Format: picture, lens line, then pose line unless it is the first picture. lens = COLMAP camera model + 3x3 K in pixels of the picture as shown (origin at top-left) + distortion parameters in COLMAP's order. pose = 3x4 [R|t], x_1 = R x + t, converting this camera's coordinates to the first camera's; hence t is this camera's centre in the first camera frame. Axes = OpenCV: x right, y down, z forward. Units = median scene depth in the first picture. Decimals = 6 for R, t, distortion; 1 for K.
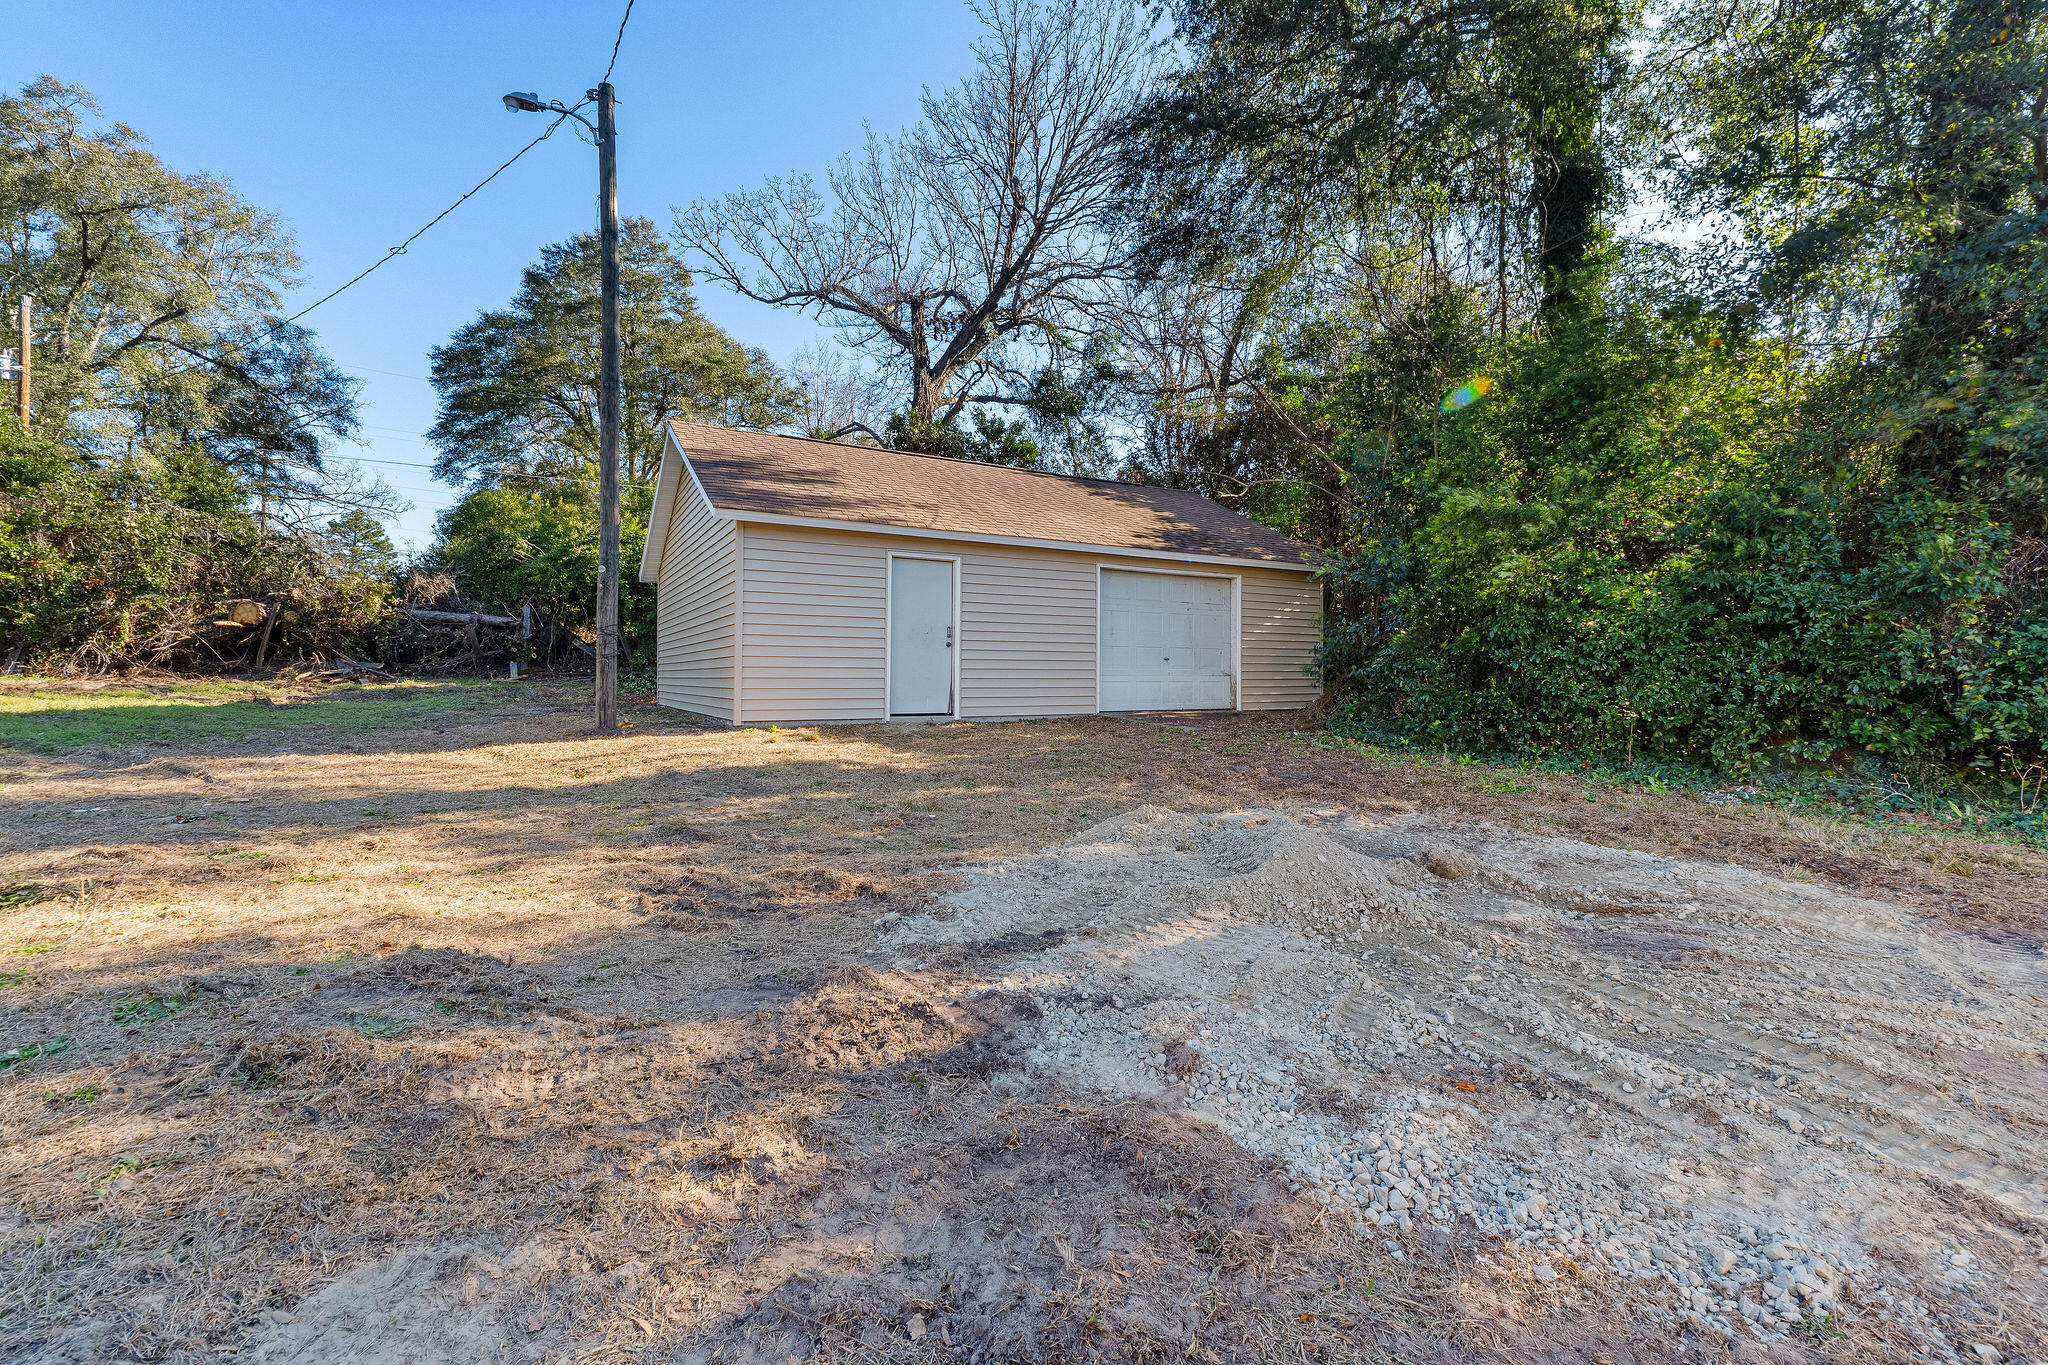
lens RADIAL K [[863.4, 0, 1016.6], [0, 863.4, 661.0], [0, 0, 1]] dist [-0.010323, -0.000089]
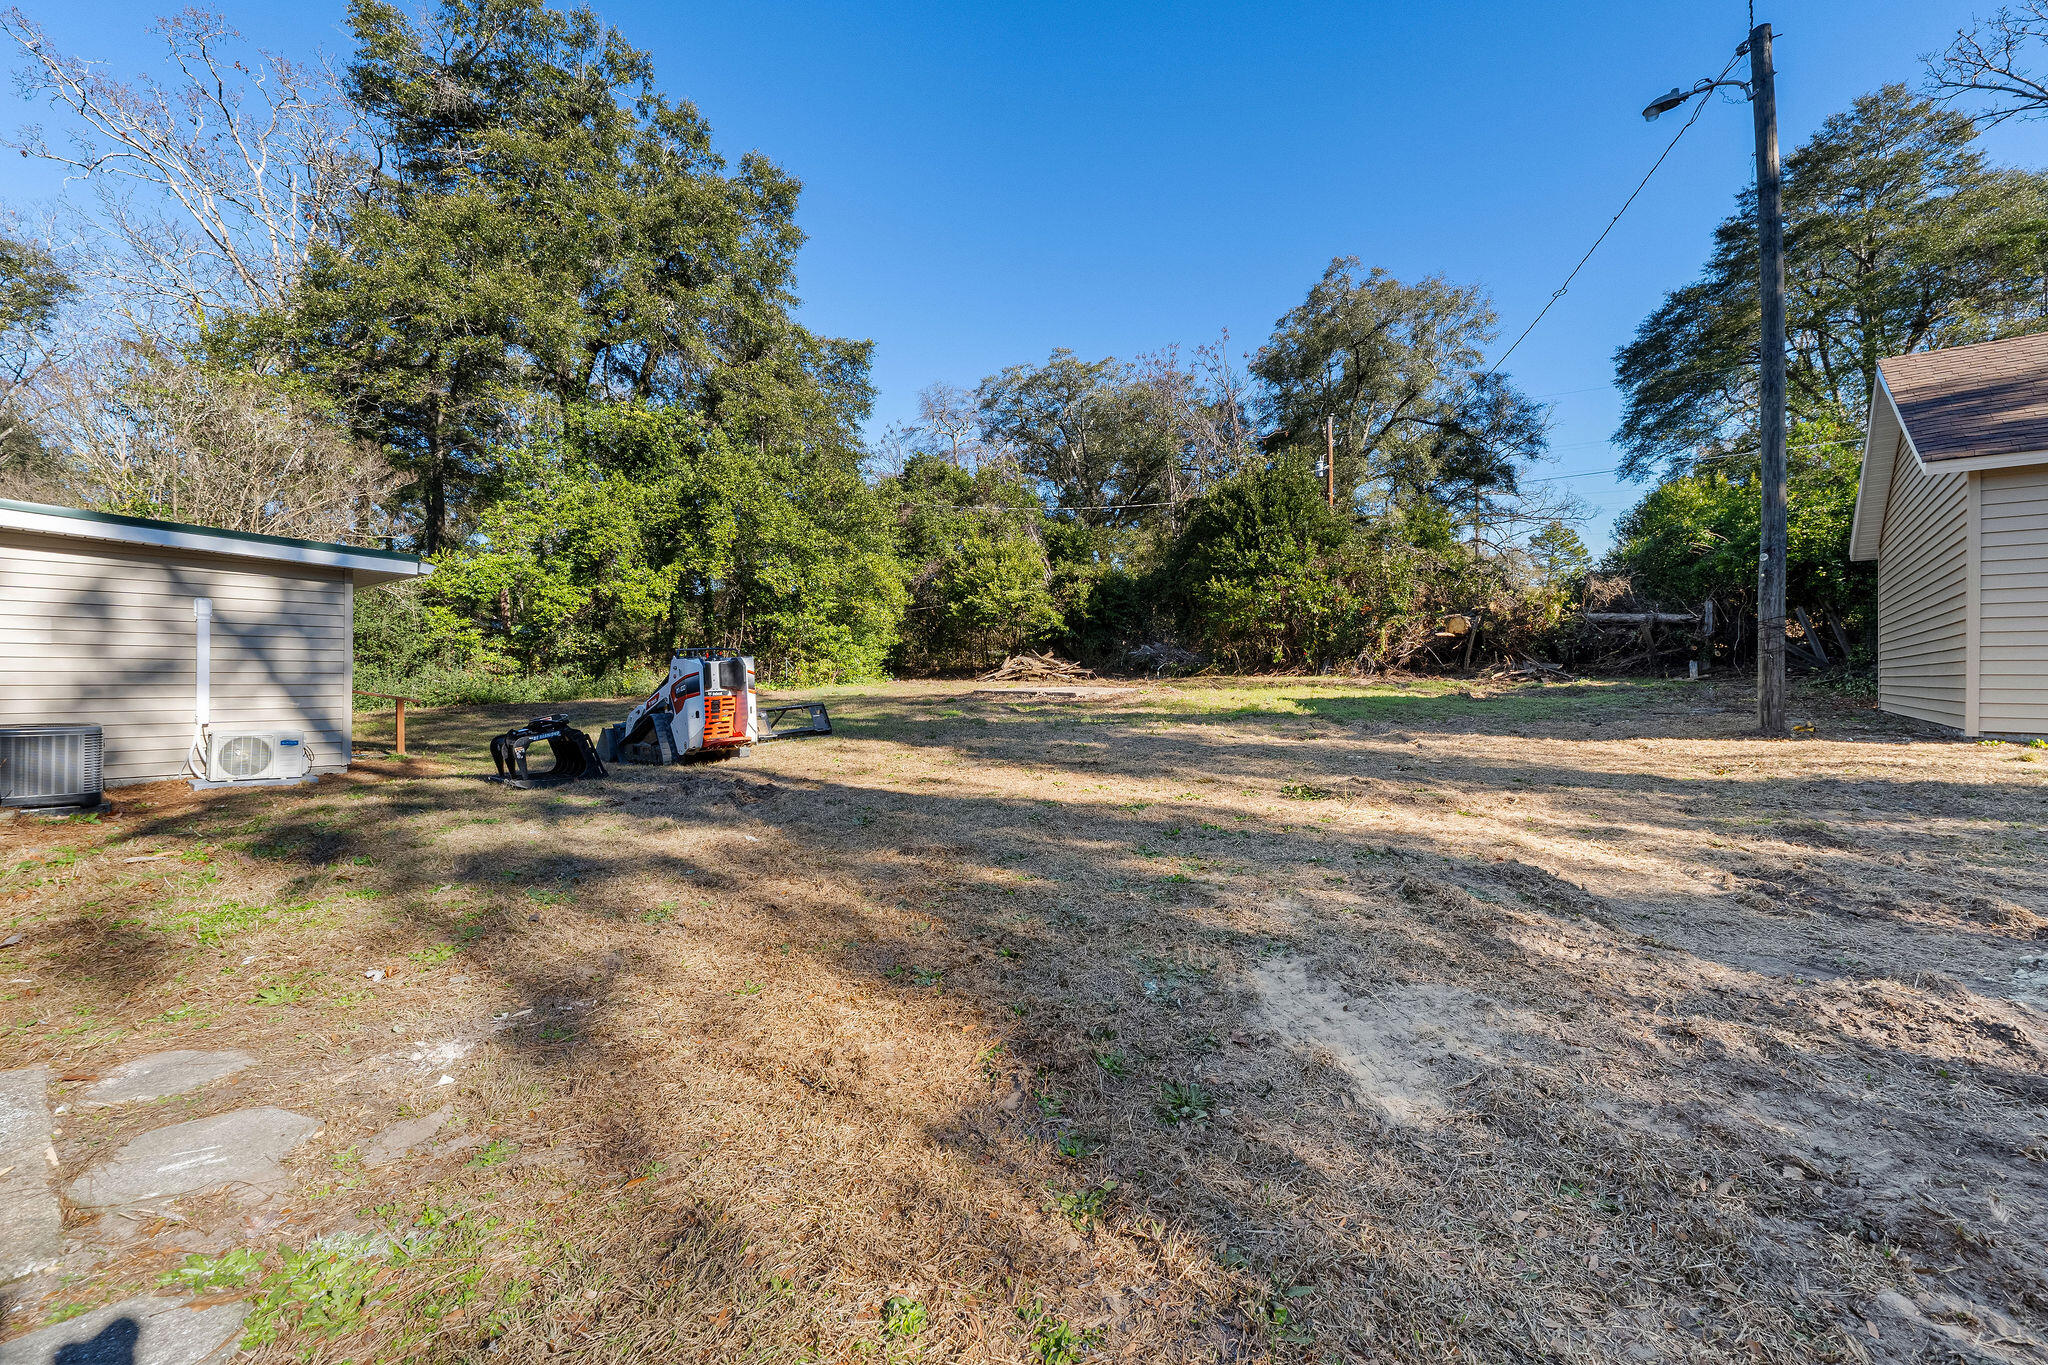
lens RADIAL K [[863.4, 0, 1011.1], [0, 863.4, 669.7], [0, 0, 1]] dist [-0.010323, -0.000089]
pose [[0.342093, -0.006870, -0.939641, 0.072349], [0.014741, 0.999889, -0.001943, 0.002426], [0.939550, -0.013187, 0.342157, -0.053453]]
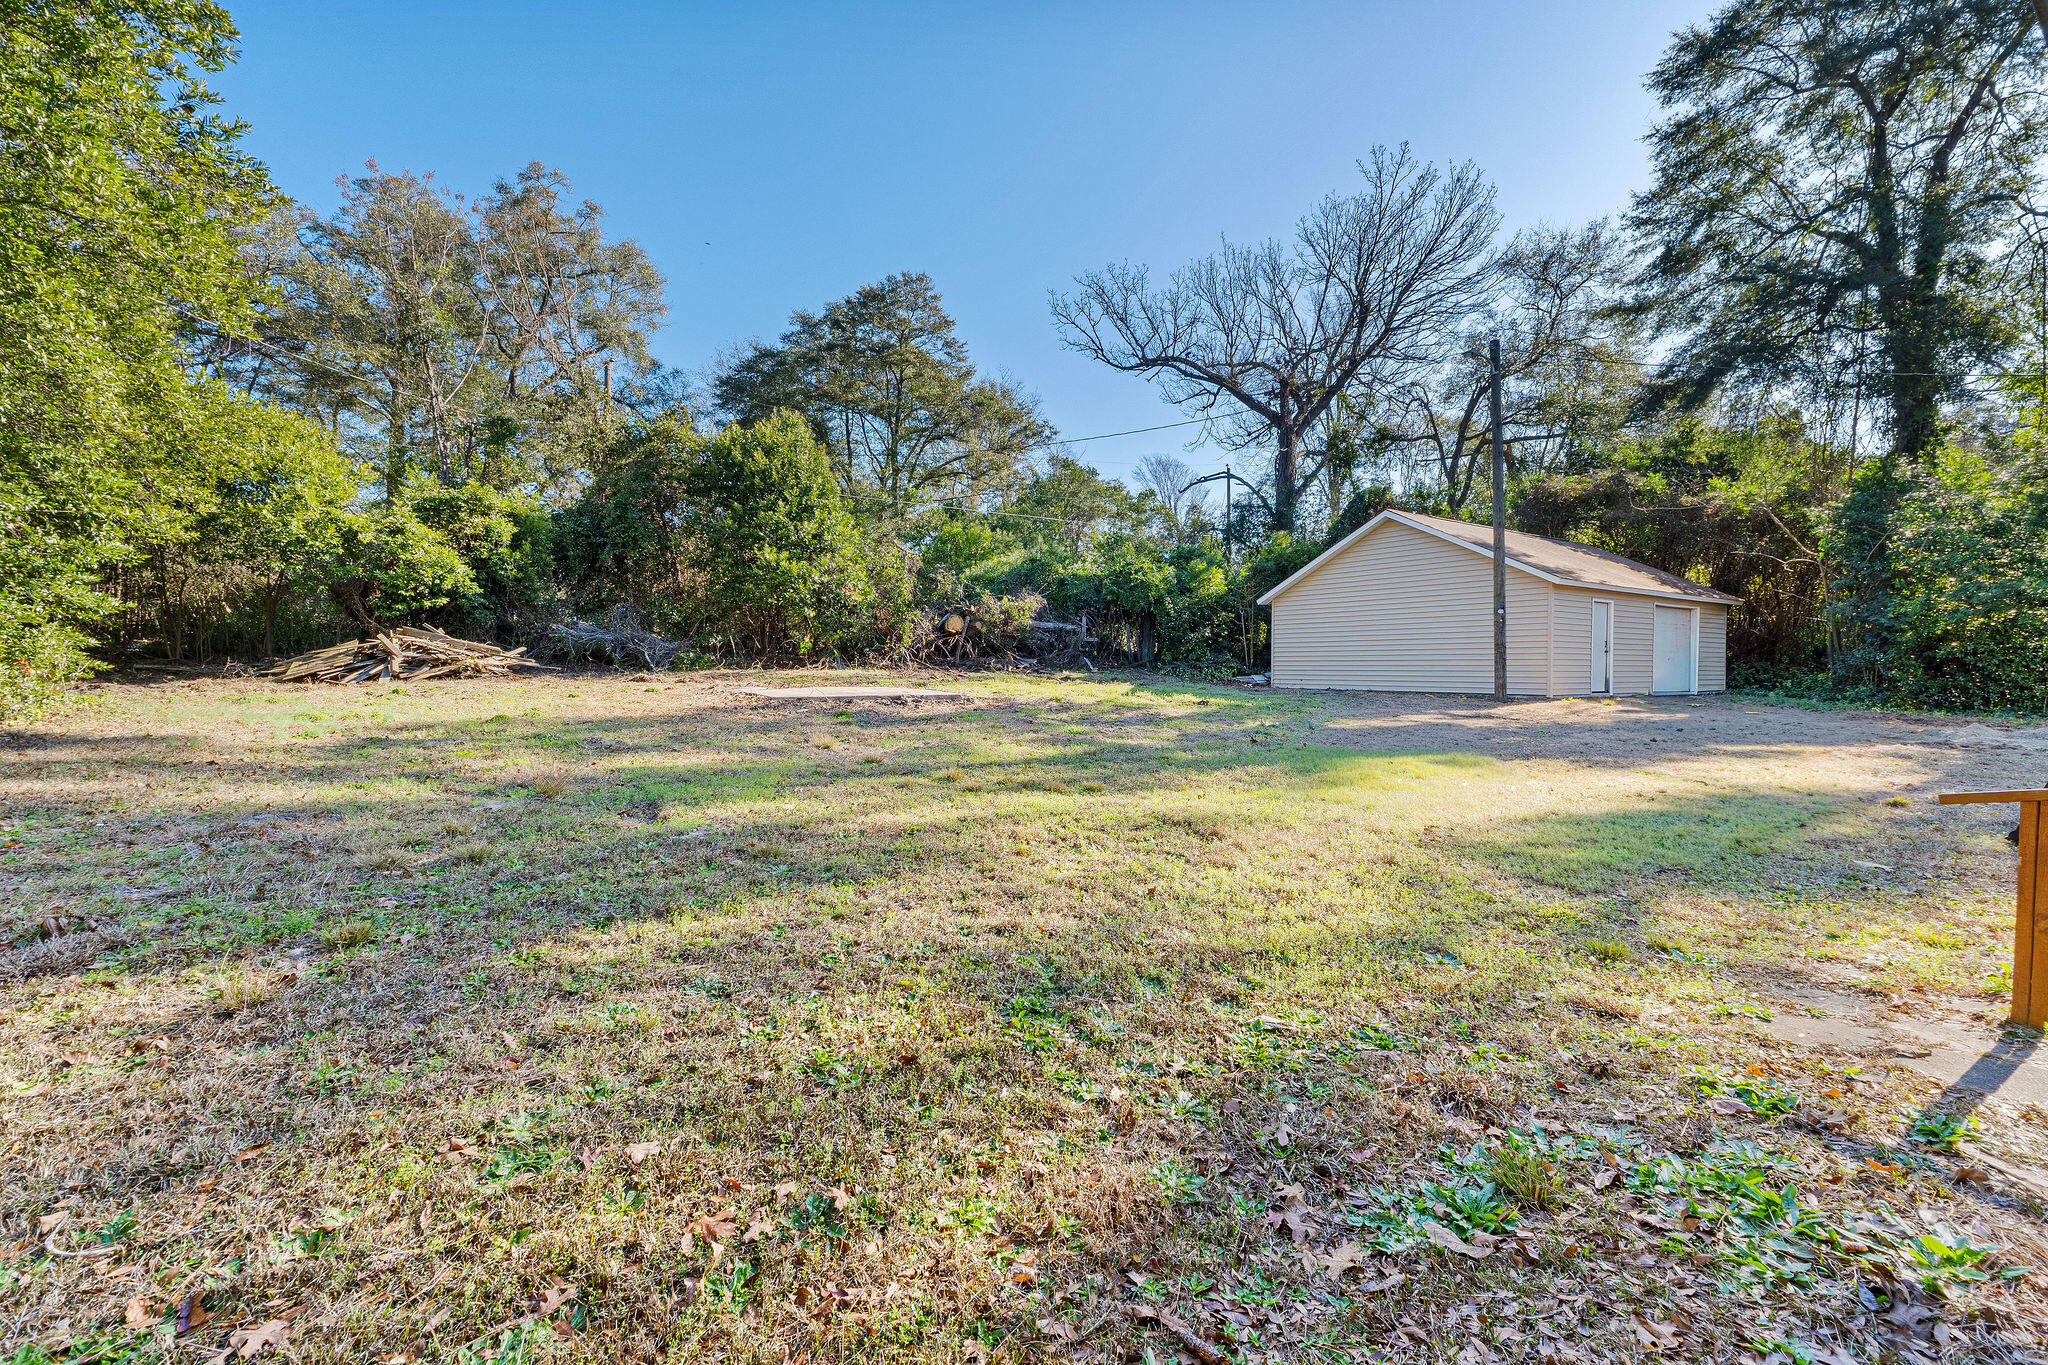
lens RADIAL K [[863.4, 0, 1013.4], [0, 863.4, 662.1], [0, 0, 1]] dist [-0.010323, -0.000089]
pose [[0.998431, 0.003519, 0.055883, -1.077522], [-0.003987, 0.999958, 0.008275, -0.006076], [-0.055851, -0.008485, 0.998403, -0.494701]]
